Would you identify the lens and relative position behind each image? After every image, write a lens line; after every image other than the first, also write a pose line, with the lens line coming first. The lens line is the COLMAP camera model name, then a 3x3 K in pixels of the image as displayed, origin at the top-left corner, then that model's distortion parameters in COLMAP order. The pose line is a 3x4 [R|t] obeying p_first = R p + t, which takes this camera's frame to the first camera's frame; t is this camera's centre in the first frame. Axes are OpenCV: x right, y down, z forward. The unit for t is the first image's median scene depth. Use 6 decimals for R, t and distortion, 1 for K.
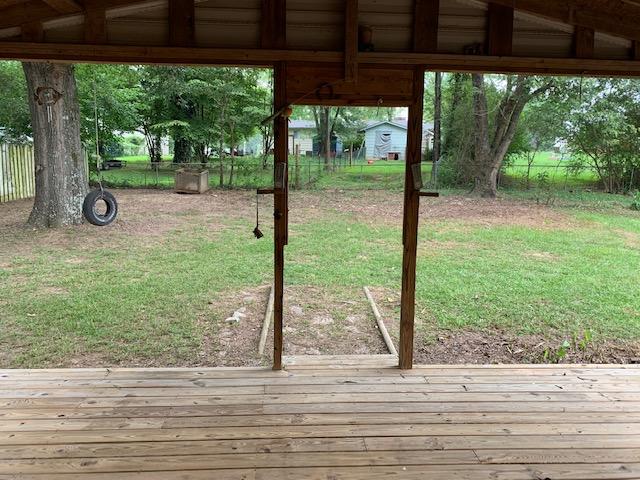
lens RADIAL K [[493.1, 0, 320.0], [0, 493.1, 240.0], [0, 0, 1]] dist [0.055843, -0.098937]
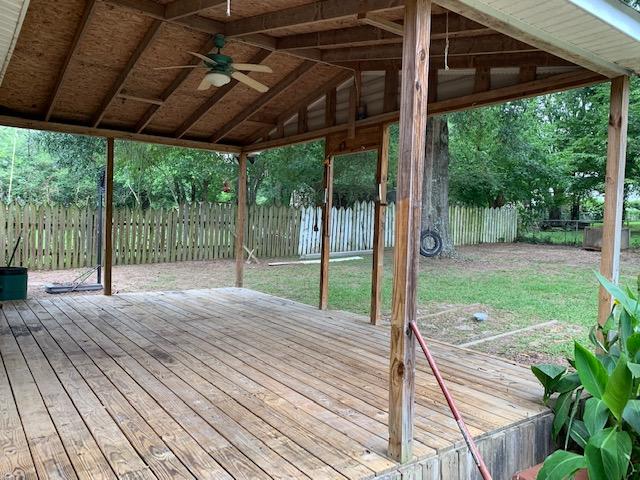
lens RADIAL K [[493.1, 0, 320.0], [0, 493.1, 240.0], [0, 0, 1]] dist [0.055843, -0.098937]
pose [[0.546884, 0.032330, -0.836584, 1.351976], [-0.148145, 0.987223, -0.058693, 0.126105], [0.823997, 0.156034, 0.544686, 0.057939]]
